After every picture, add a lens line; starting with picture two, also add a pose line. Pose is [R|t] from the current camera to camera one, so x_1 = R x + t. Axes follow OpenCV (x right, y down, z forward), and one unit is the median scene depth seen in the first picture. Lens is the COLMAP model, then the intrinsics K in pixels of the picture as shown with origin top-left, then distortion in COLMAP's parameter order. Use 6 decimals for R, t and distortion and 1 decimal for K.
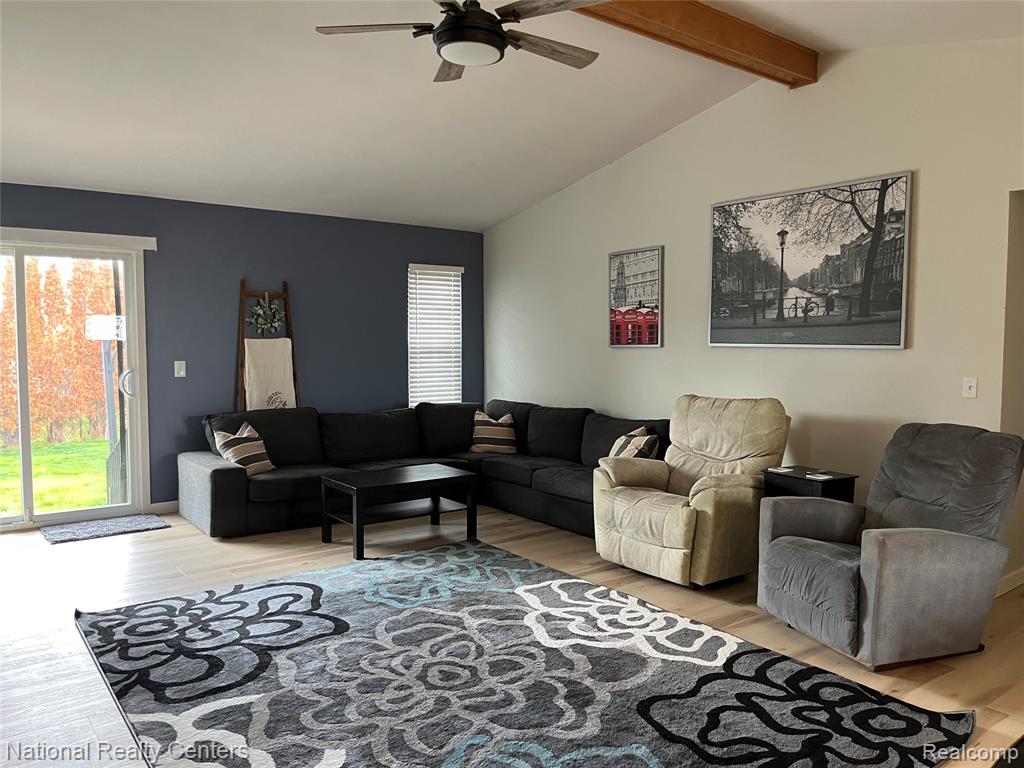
lens RADIAL K [[773.2, 0, 517.3], [0, 773.2, 387.8], [0, 0, 1]] dist [0.034317, -0.042355]
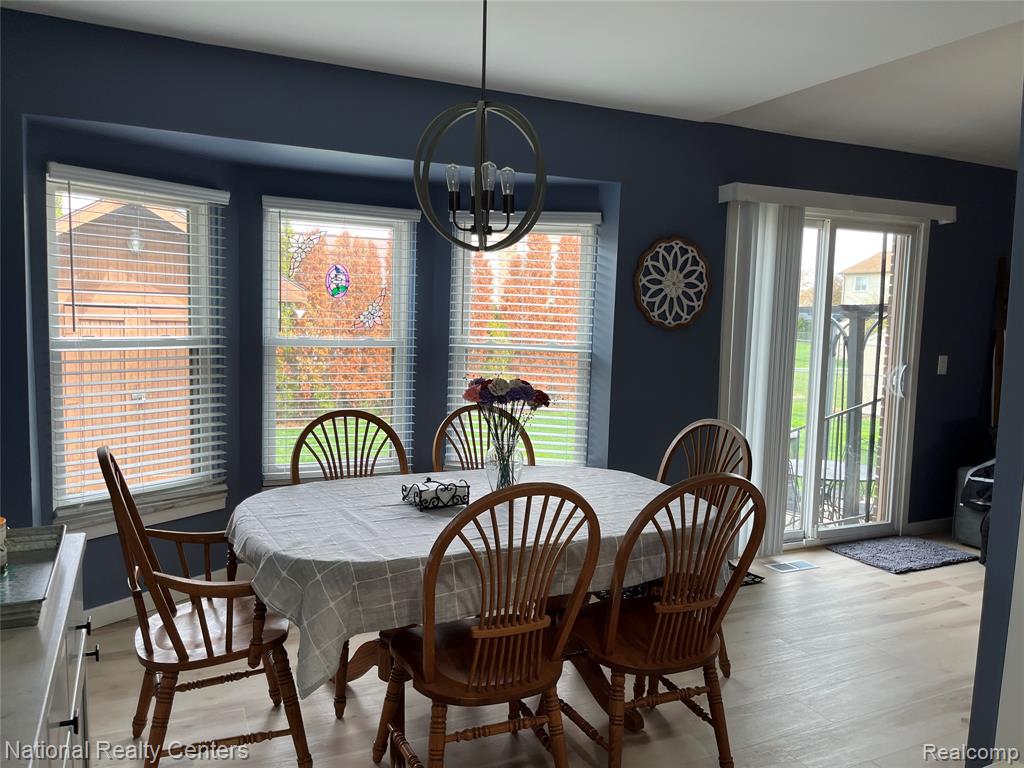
lens RADIAL K [[773.2, 0, 509.5], [0, 773.2, 385.3], [0, 0, 1]] dist [0.034317, -0.042355]
pose [[0.978293, 0.045476, -0.202177, -1.133144], [-0.041476, 0.998852, 0.023978, -0.004841], [0.203035, -0.015072, 0.979056, 0.134665]]
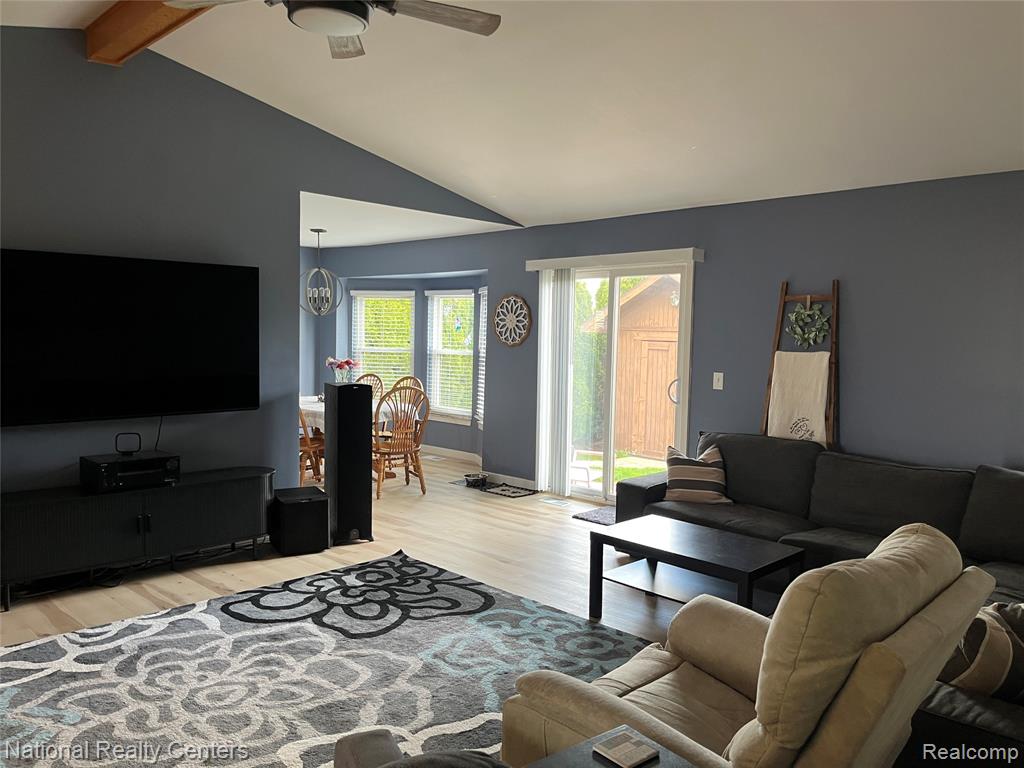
lens RADIAL K [[773.2, 0, 516.6], [0, 773.2, 377.9], [0, 0, 1]] dist [0.034317, -0.042355]
pose [[0.157926, 0.063131, -0.985431, 0.730926], [-0.086334, 0.995015, 0.049909, -0.085516], [0.983670, 0.077194, 0.162589, 0.947838]]
